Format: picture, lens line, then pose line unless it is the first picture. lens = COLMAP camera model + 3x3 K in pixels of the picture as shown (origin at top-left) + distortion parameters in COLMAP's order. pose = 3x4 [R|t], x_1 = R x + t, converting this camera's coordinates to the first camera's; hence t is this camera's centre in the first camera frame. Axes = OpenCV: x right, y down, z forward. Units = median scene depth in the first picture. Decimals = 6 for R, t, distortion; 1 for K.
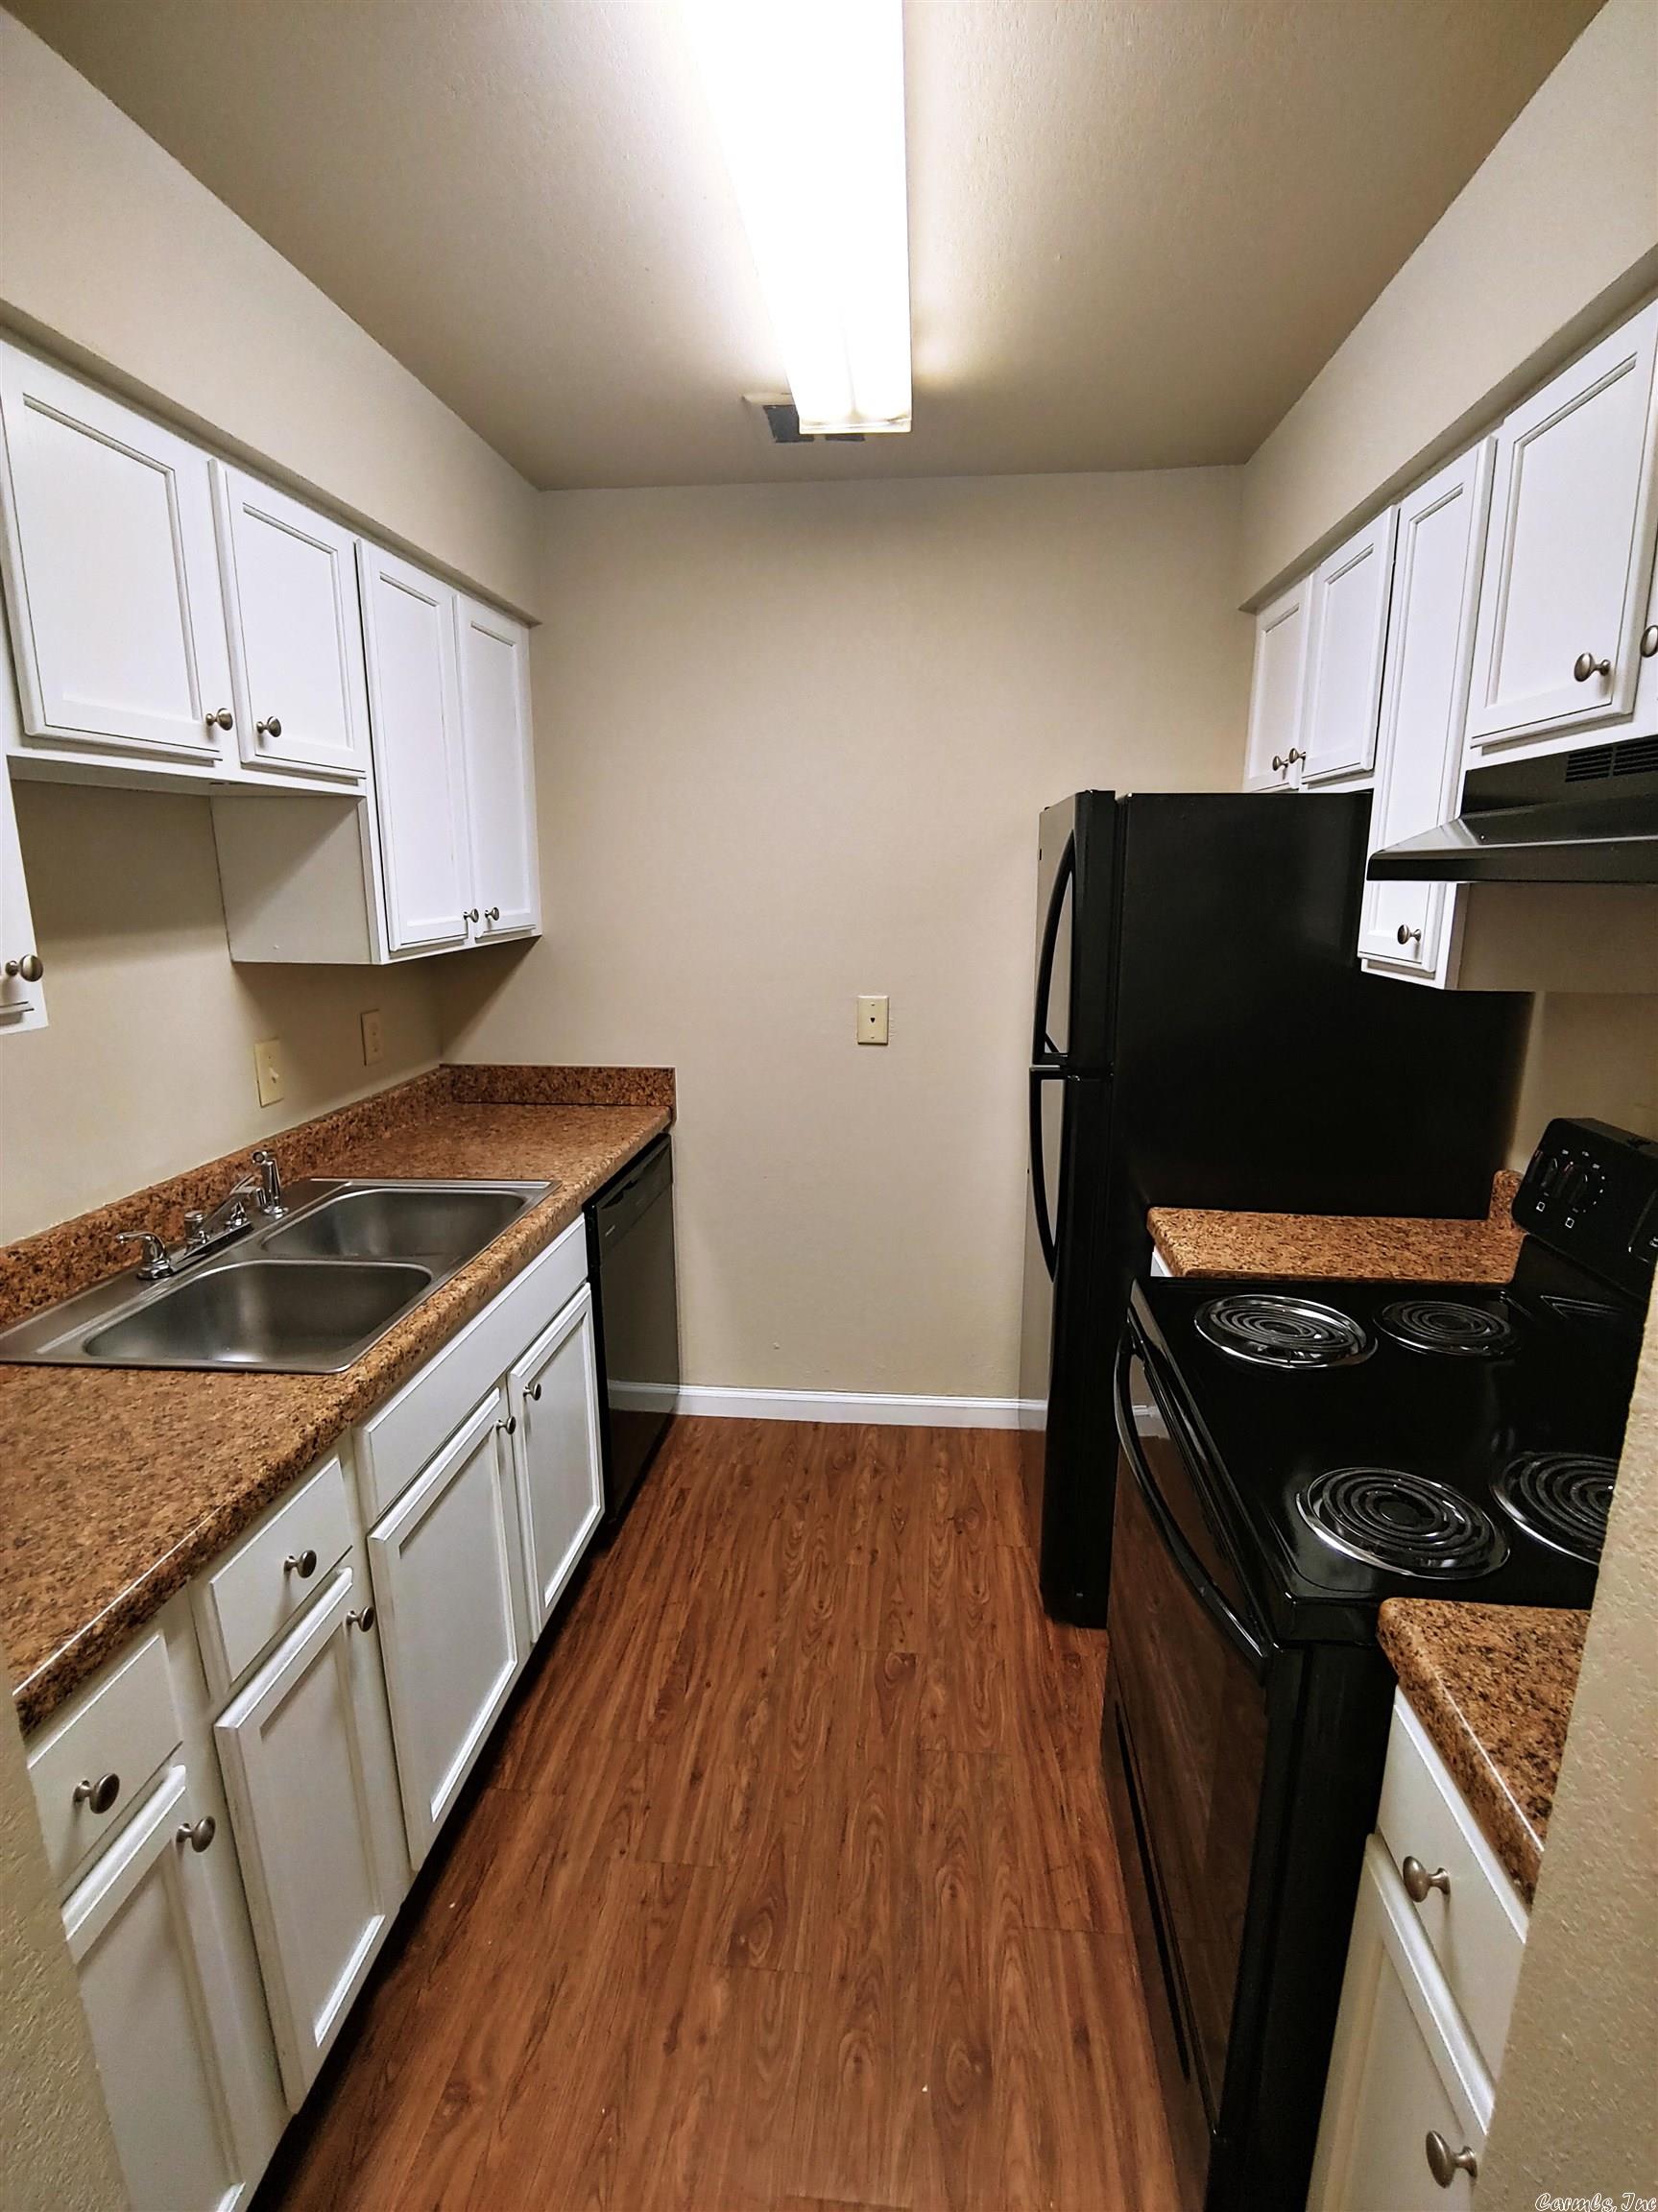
lens RADIAL K [[1056.4, 0, 839.1], [0, 1056.4, 1100.5], [0, 0, 1]] dist [-0.016911, -0.001021]
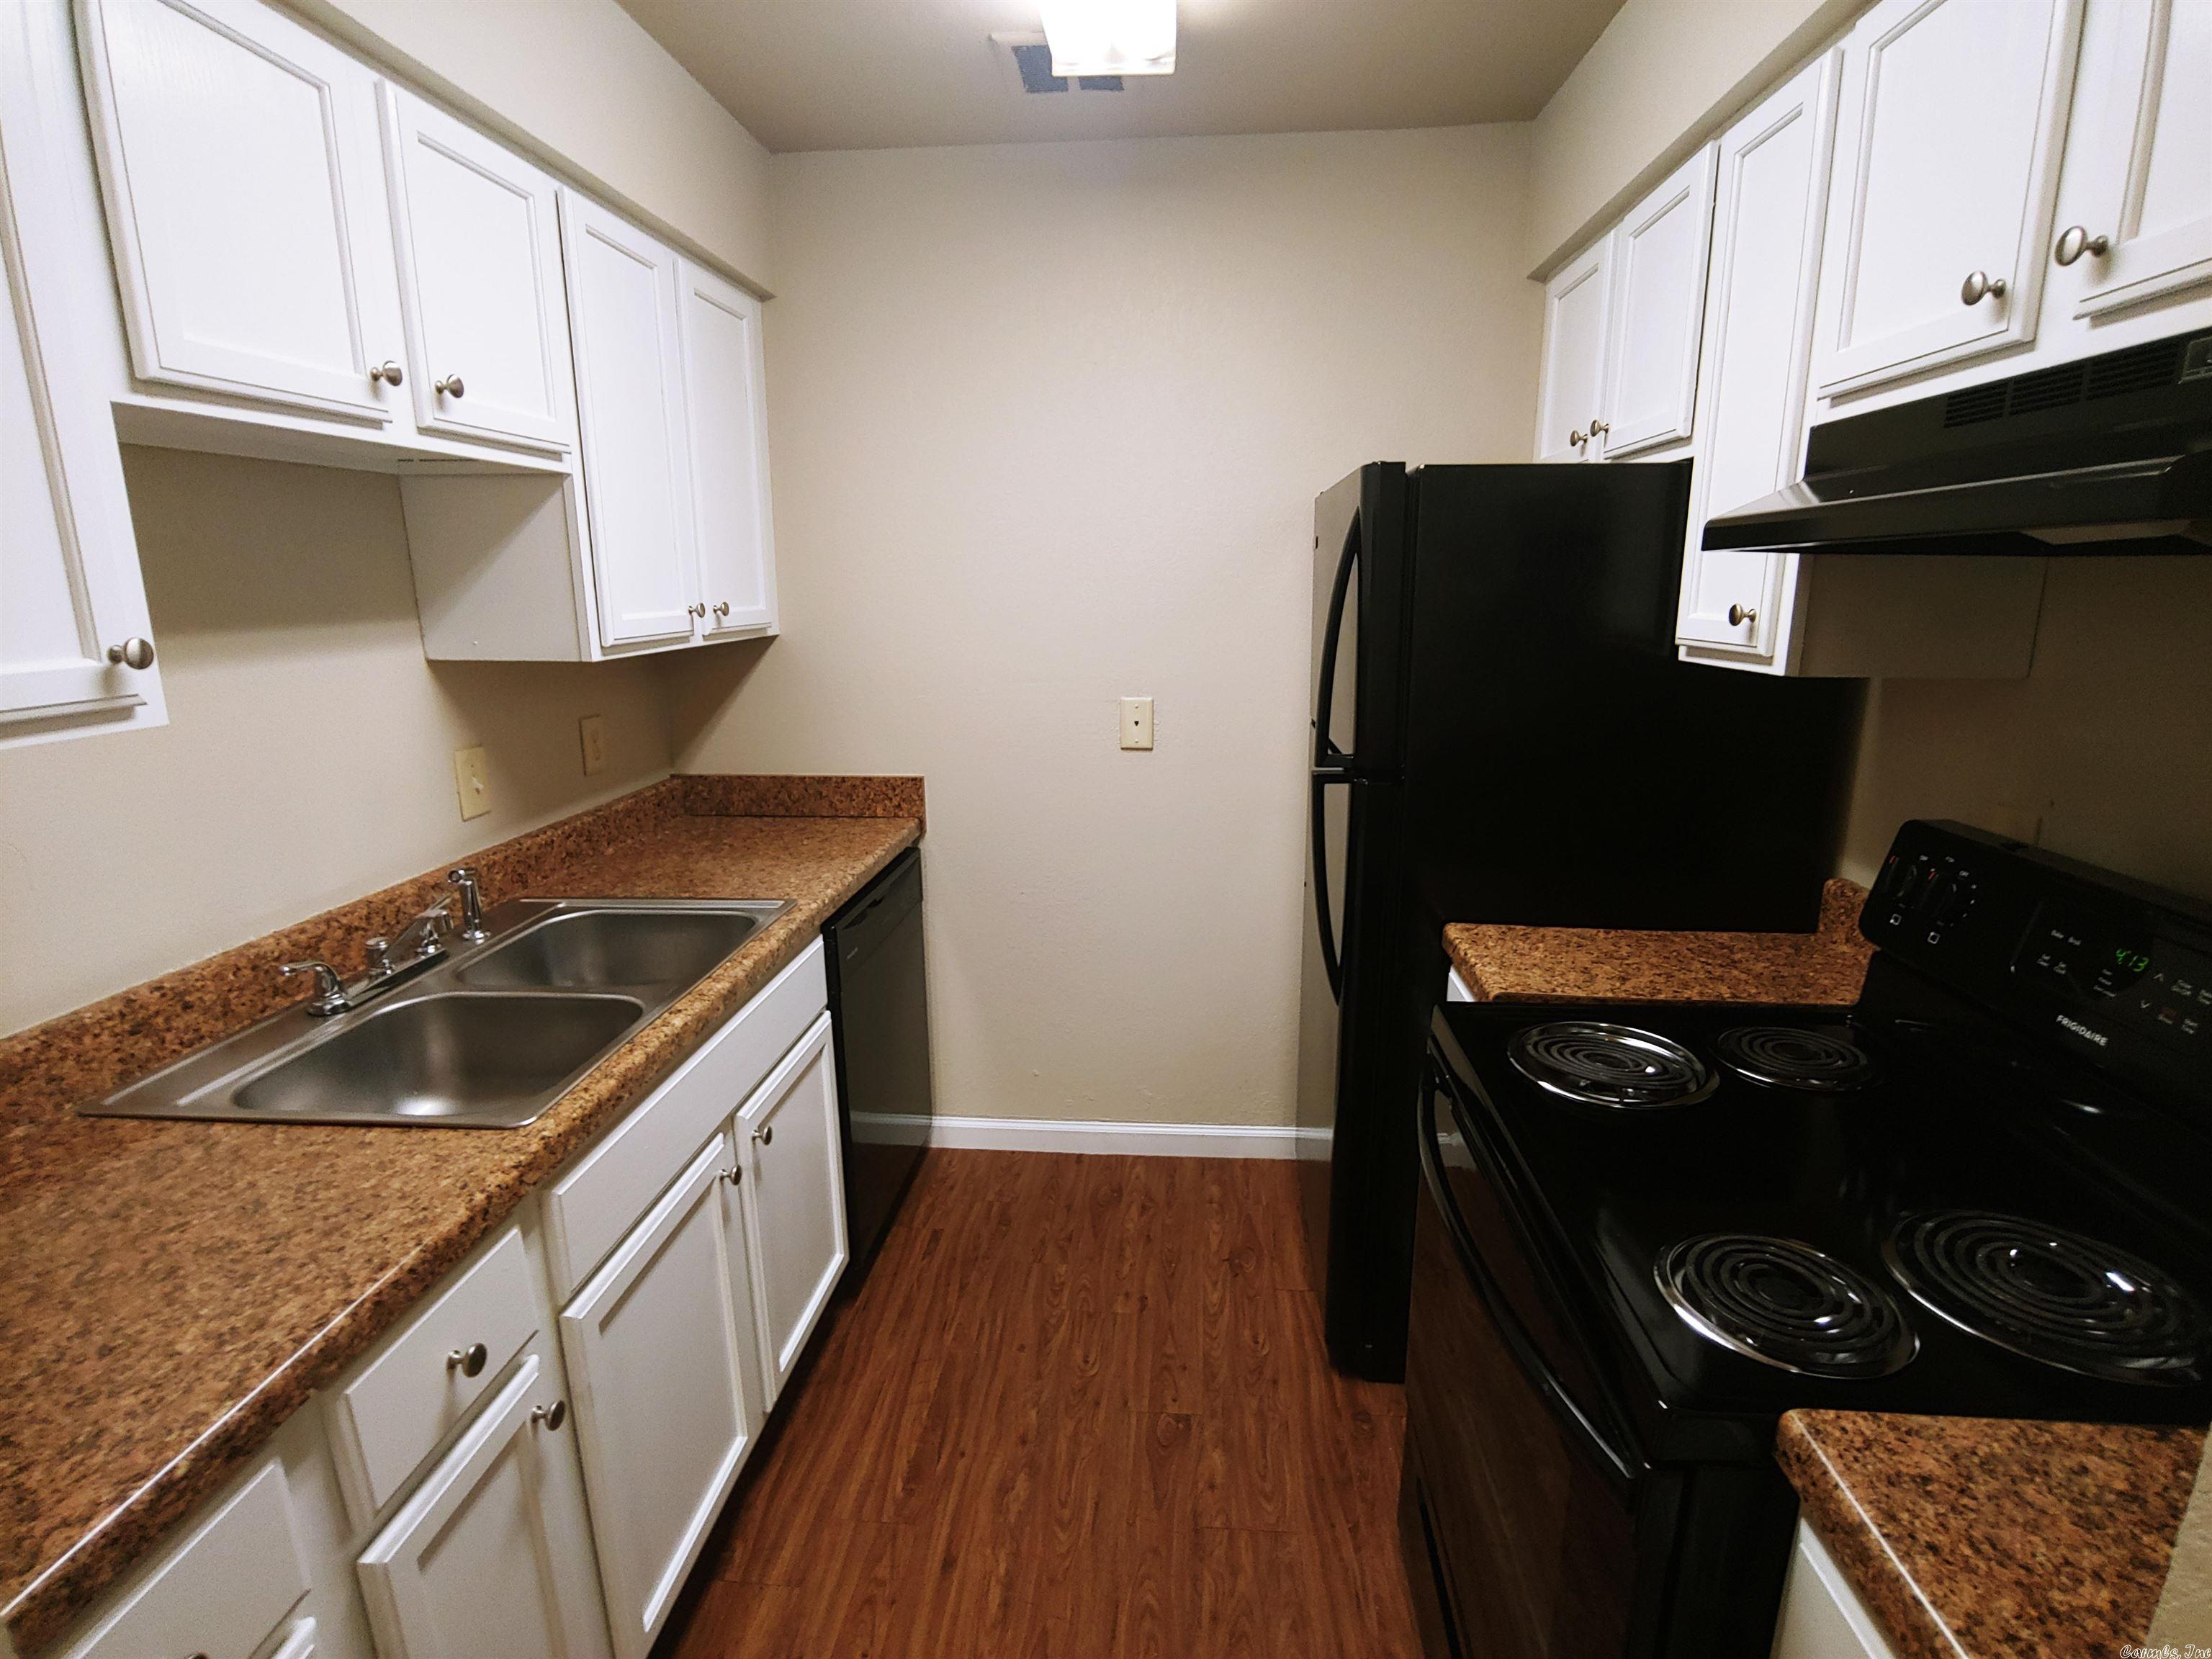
lens RADIAL K [[1056.4, 0, 1120.6], [0, 1056.4, 827.3], [0, 0, 1]] dist [-0.016911, -0.001021]
pose [[0.999766, -0.007831, 0.020158, -0.002577], [0.007584, 0.999896, 0.012271, 0.006404], [-0.020251, -0.012115, 0.999722, 0.113126]]
